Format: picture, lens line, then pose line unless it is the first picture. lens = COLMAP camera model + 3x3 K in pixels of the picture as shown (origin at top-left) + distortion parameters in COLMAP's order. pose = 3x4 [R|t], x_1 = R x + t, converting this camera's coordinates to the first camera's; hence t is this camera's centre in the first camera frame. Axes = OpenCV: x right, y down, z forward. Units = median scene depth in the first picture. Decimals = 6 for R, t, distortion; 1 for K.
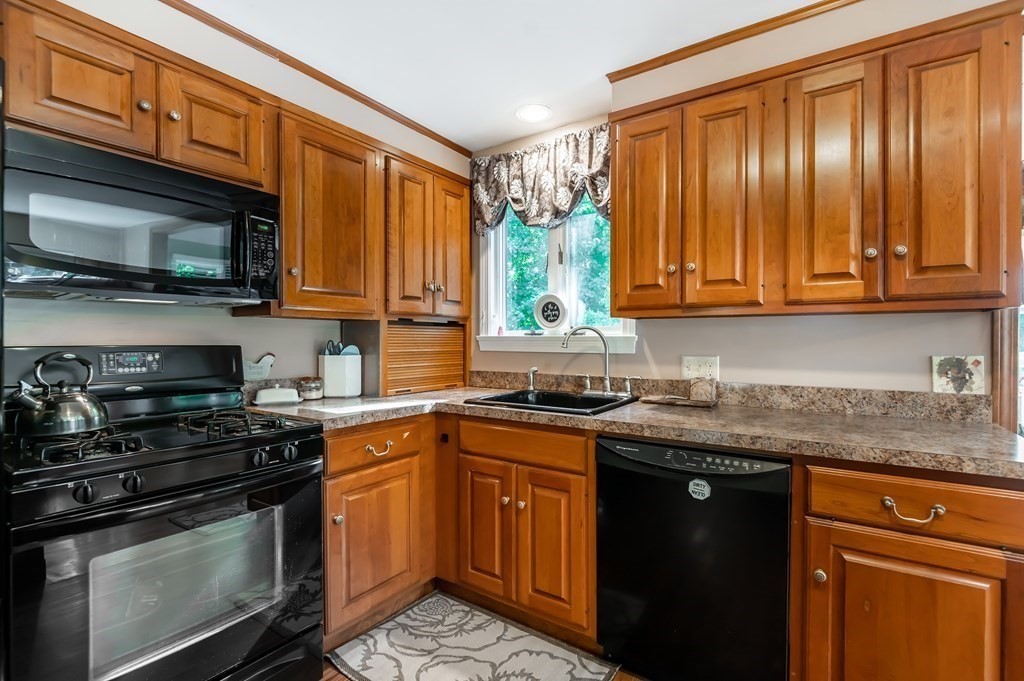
lens RADIAL K [[471.3, 0, 505.3], [0, 471.3, 341.8], [0, 0, 1]] dist [-0.001432, -0.002296]
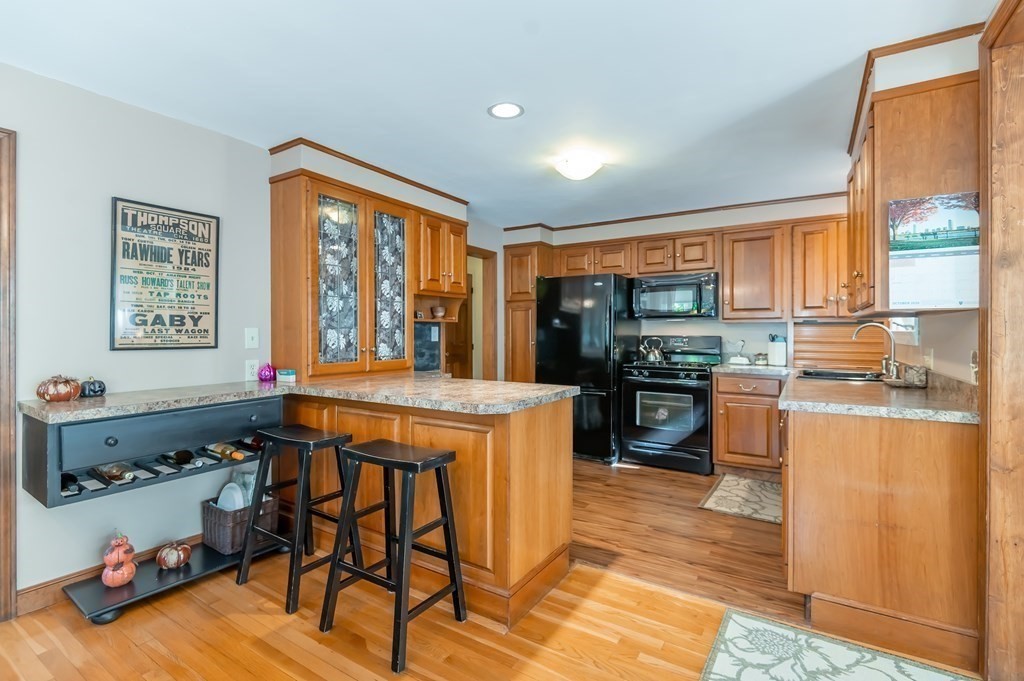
lens RADIAL K [[471.3, 0, 509.6], [0, 471.3, 335.2], [0, 0, 1]] dist [-0.001432, -0.002296]
pose [[0.043854, 0.005862, -0.999021, 1.603226], [-0.002783, 0.999980, 0.005745, -0.007018], [0.999034, 0.002528, 0.043870, -0.108192]]
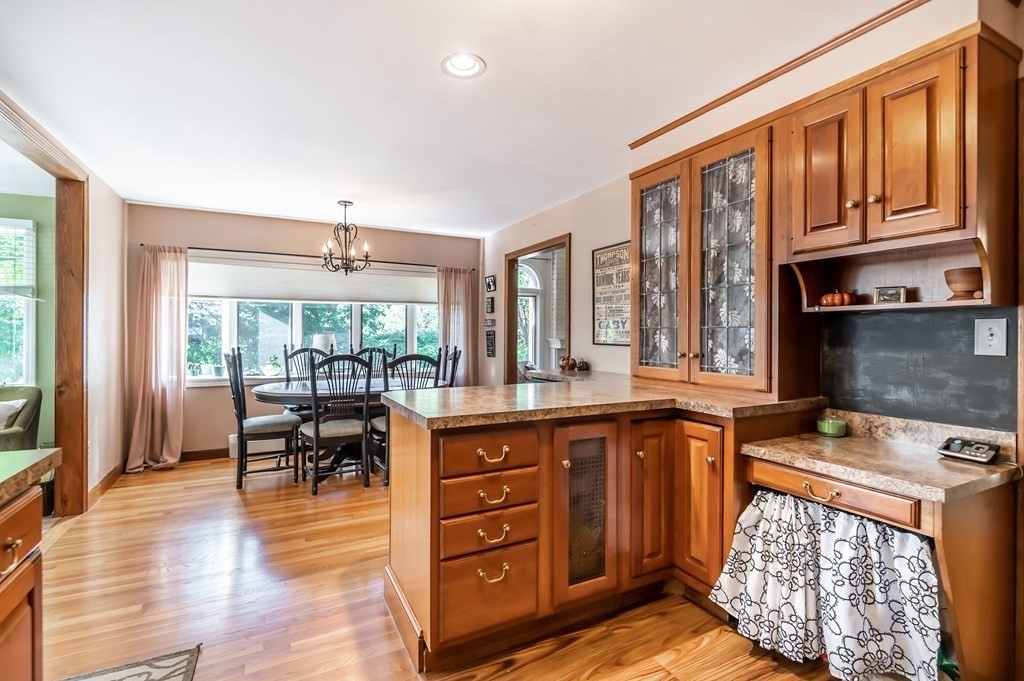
lens RADIAL K [[471.3, 0, 515.6], [0, 471.3, 335.9], [0, 0, 1]] dist [-0.001432, -0.002296]
pose [[-0.889837, -0.006130, 0.456238, -0.130292], [-0.003811, 0.999975, 0.006002, -0.004450], [-0.456263, 0.003602, -0.889838, 0.764142]]
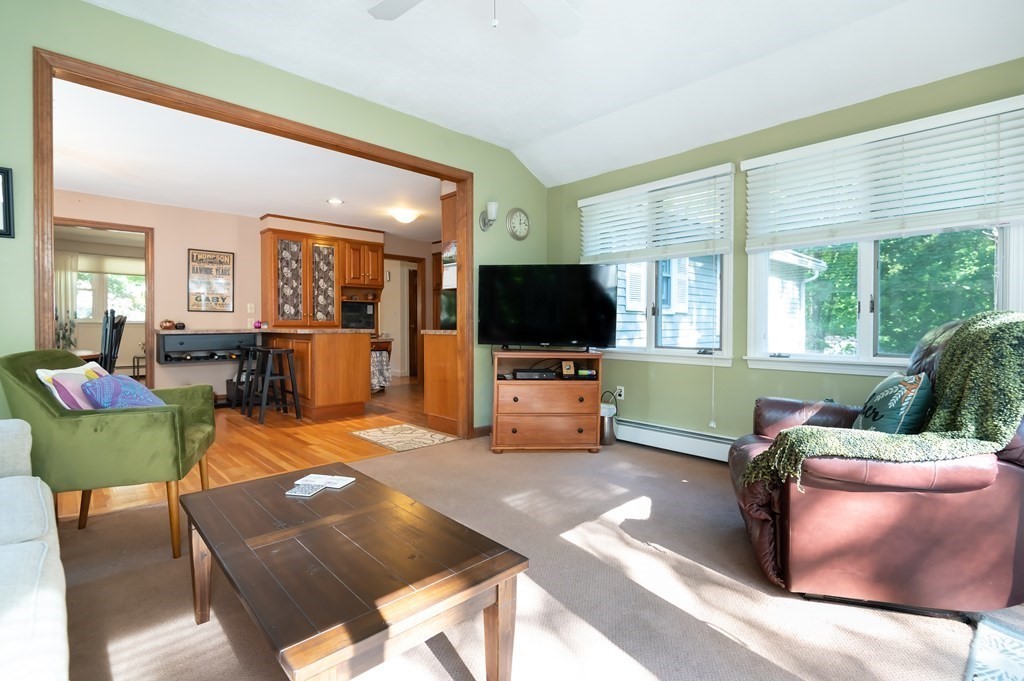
lens RADIAL K [[471.3, 0, 512.5], [0, 471.3, 332.0], [0, 0, 1]] dist [-0.001432, -0.002296]
pose [[-0.194552, 0.014833, -0.980780, 2.780397], [-0.004226, 0.999864, 0.015960, 0.109037], [0.980883, 0.007250, -0.194463, 1.396522]]
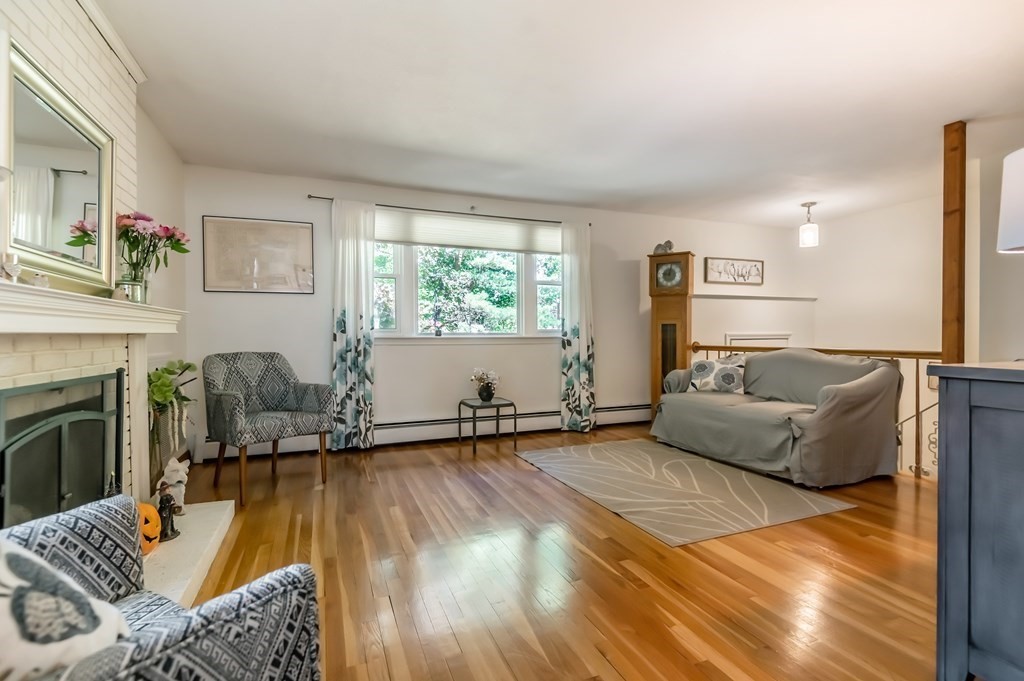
lens RADIAL K [[471.3, 0, 513.4], [0, 471.3, 340.5], [0, 0, 1]] dist [-0.001432, -0.002296]
pose [[-0.539929, 0.008785, -0.841665, 1.045123], [-0.002718, 0.999922, 0.012181, 0.095045], [0.841706, 0.008864, -0.539863, -1.300151]]
